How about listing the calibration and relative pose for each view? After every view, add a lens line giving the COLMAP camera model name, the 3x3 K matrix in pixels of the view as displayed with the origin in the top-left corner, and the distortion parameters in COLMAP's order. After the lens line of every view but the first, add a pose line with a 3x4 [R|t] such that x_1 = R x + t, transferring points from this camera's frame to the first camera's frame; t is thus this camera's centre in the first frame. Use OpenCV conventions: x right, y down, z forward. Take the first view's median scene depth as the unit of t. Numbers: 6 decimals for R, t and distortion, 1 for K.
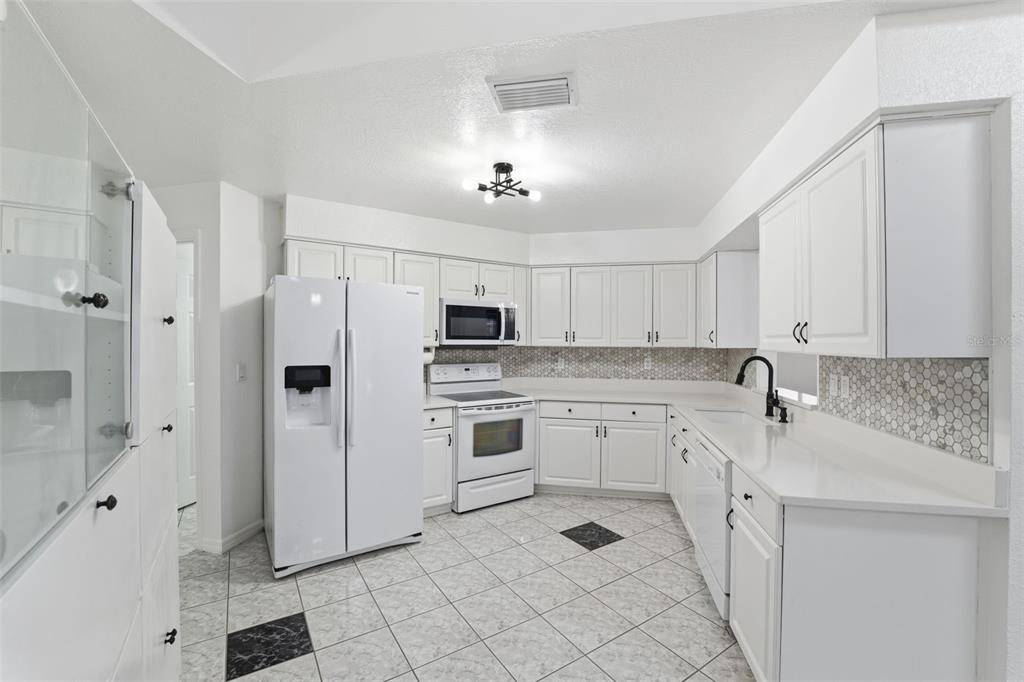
lens RADIAL K [[420.9, 0, 515.0], [0, 420.9, 343.3], [0, 0, 1]] dist [-0.030393, 0.000097]
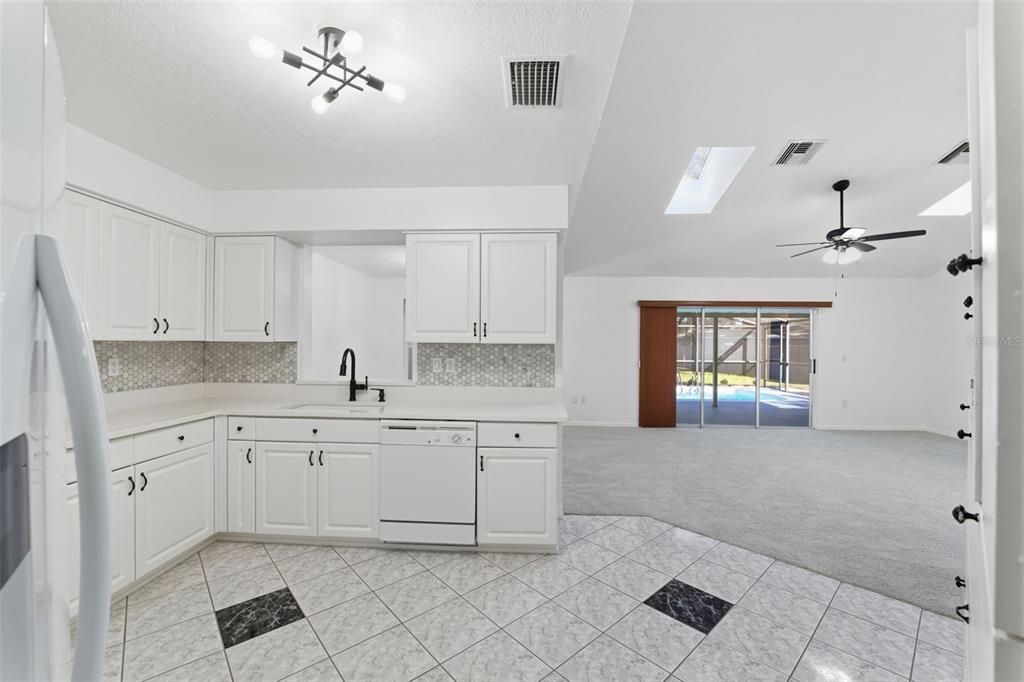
lens RADIAL K [[416.6, 0, 512.0], [0, 416.6, 341.0], [0, 0, 1]] dist [-0.027767, 0.000026]
pose [[-0.145870, -0.002914, 0.989299, -0.452169], [-0.002655, 0.999993, 0.002554, 0.006045], [-0.989300, -0.002254, -0.145877, 0.579736]]
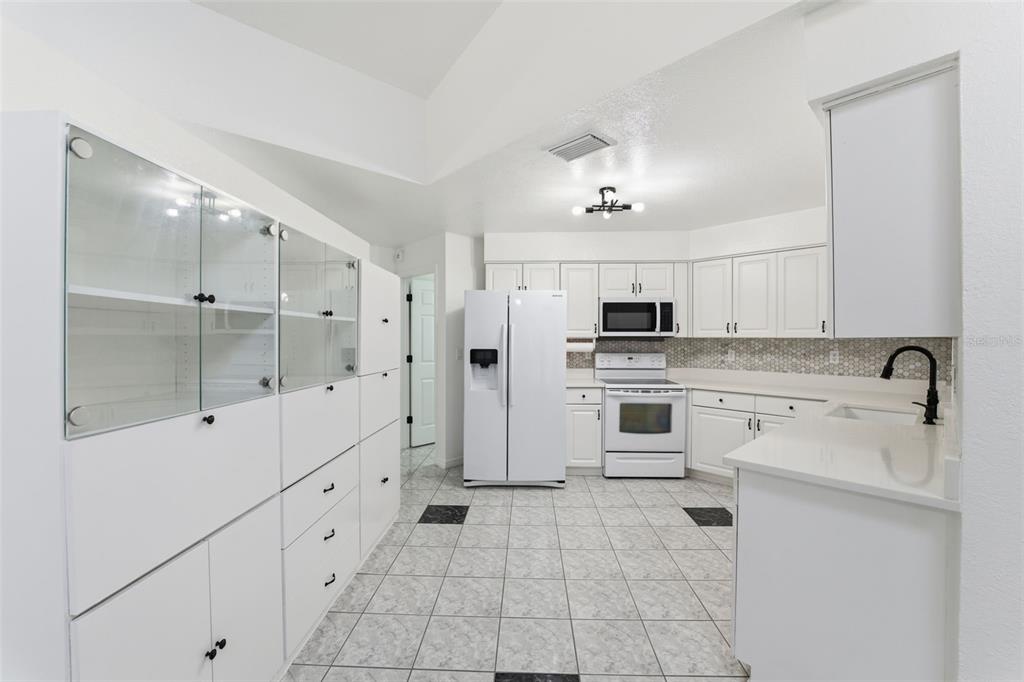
lens RADIAL K [[420.9, 0, 515.0], [0, 420.9, 343.3], [0, 0, 1]] dist [-0.030393, 0.000097]
pose [[0.816190, 0.003333, -0.577774, 0.319574], [0.000881, 0.999975, 0.007013, 0.014997], [0.577783, -0.006233, 0.816167, -0.113208]]
